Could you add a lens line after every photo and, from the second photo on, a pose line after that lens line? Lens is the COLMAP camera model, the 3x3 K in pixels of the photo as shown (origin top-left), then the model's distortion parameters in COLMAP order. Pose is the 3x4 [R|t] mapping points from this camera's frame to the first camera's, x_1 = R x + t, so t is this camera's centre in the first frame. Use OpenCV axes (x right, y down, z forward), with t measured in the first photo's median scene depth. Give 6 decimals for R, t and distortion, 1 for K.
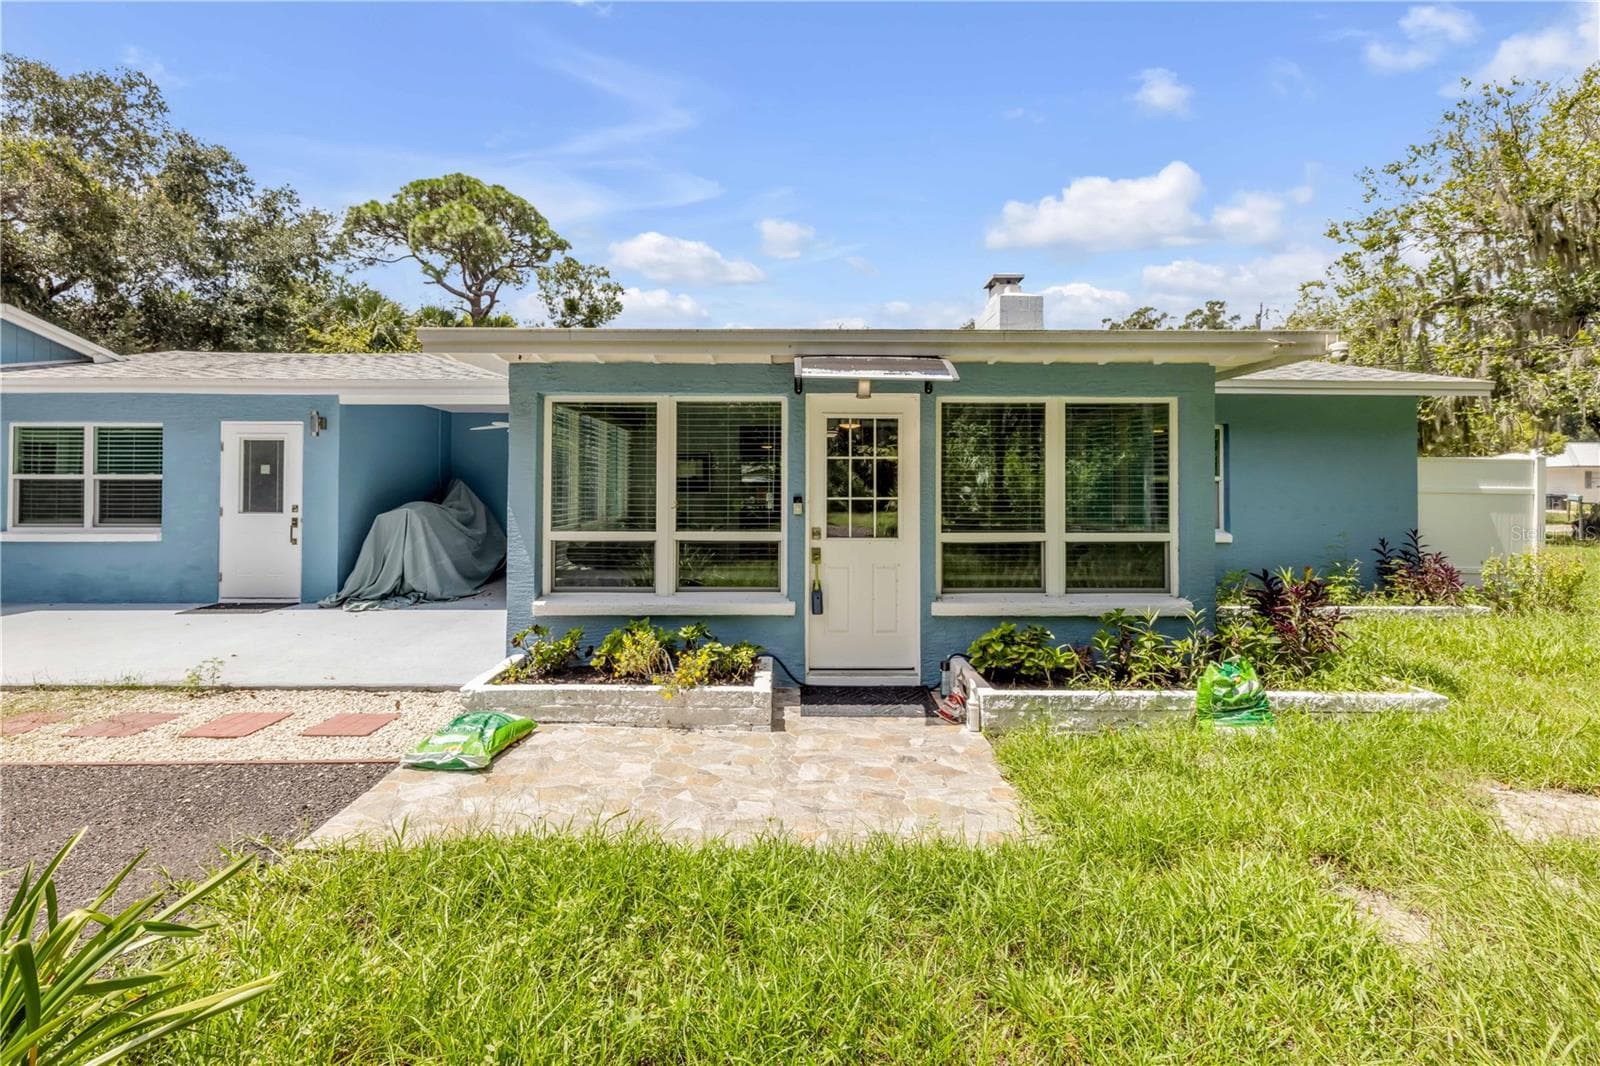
lens RADIAL K [[696.3, 0, 790.6], [0, 696.3, 472.7], [0, 0, 1]] dist [0.000681, 0.000101]
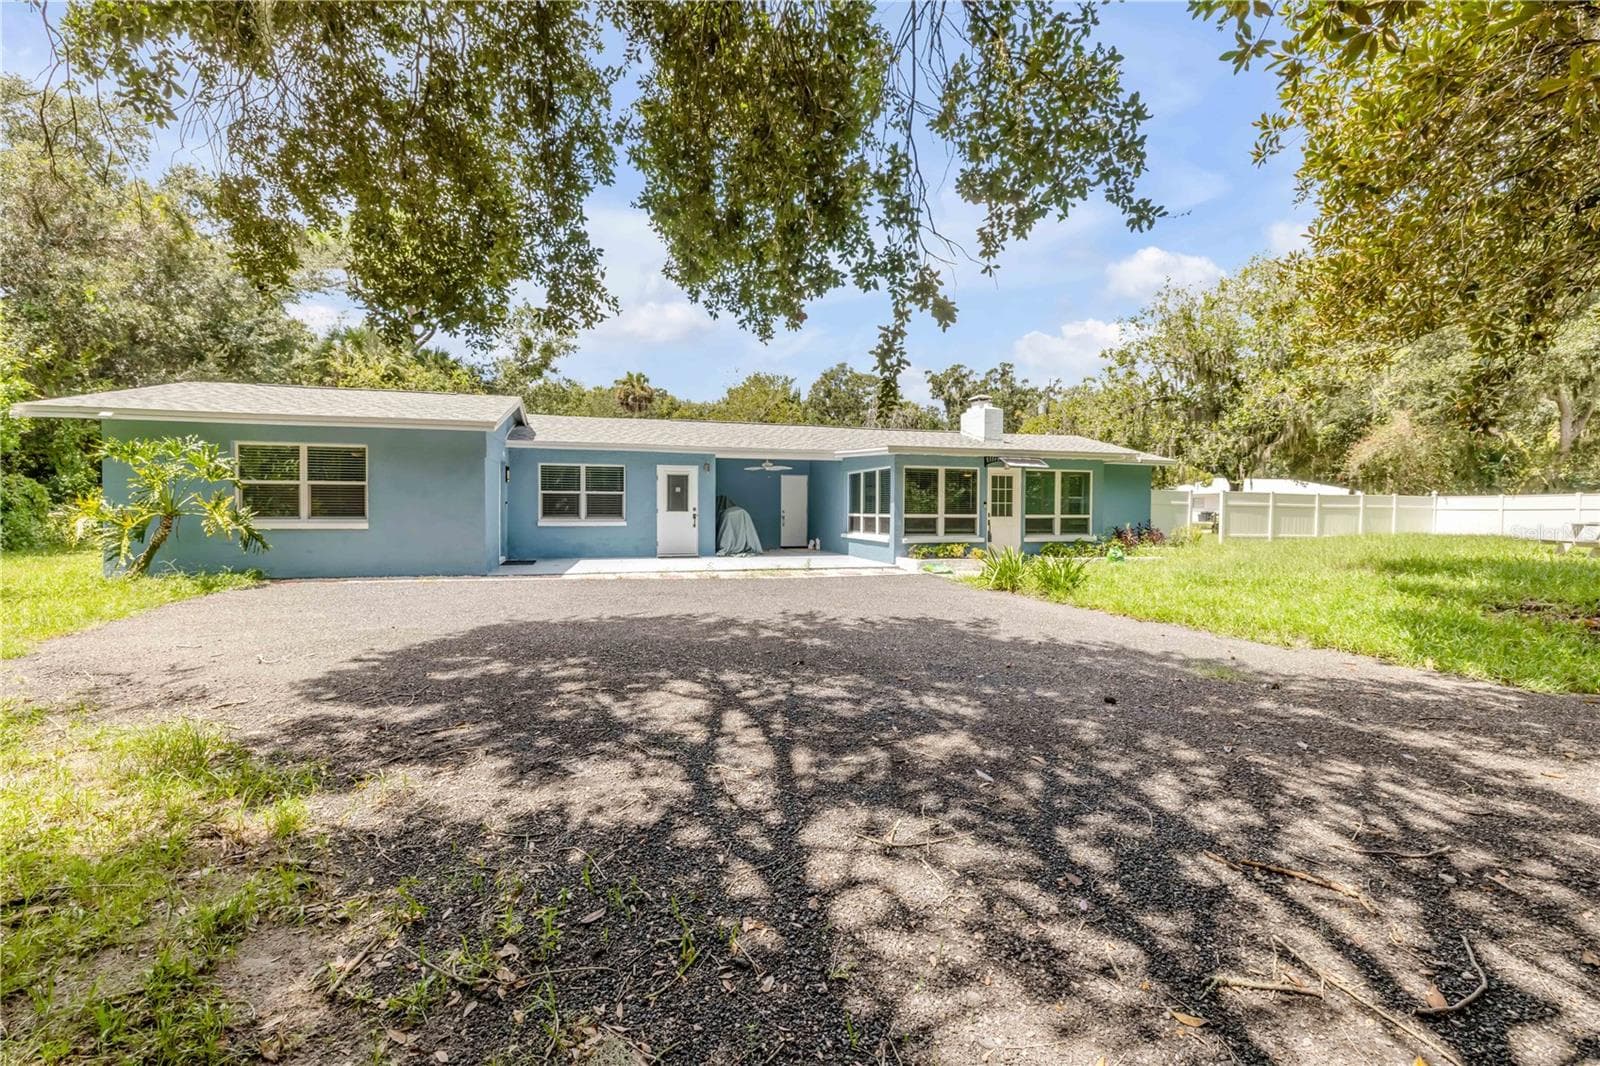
lens RADIAL K [[684.2, 0, 795.1], [0, 684.2, 520.8], [0, 0, 1]] dist [-0.002132, 0.000065]
pose [[0.960247, -0.001652, 0.279148, -0.390893], [-0.009478, 0.999213, 0.038517, 0.002256], [-0.278991, -0.039632, 0.959475, -0.386979]]
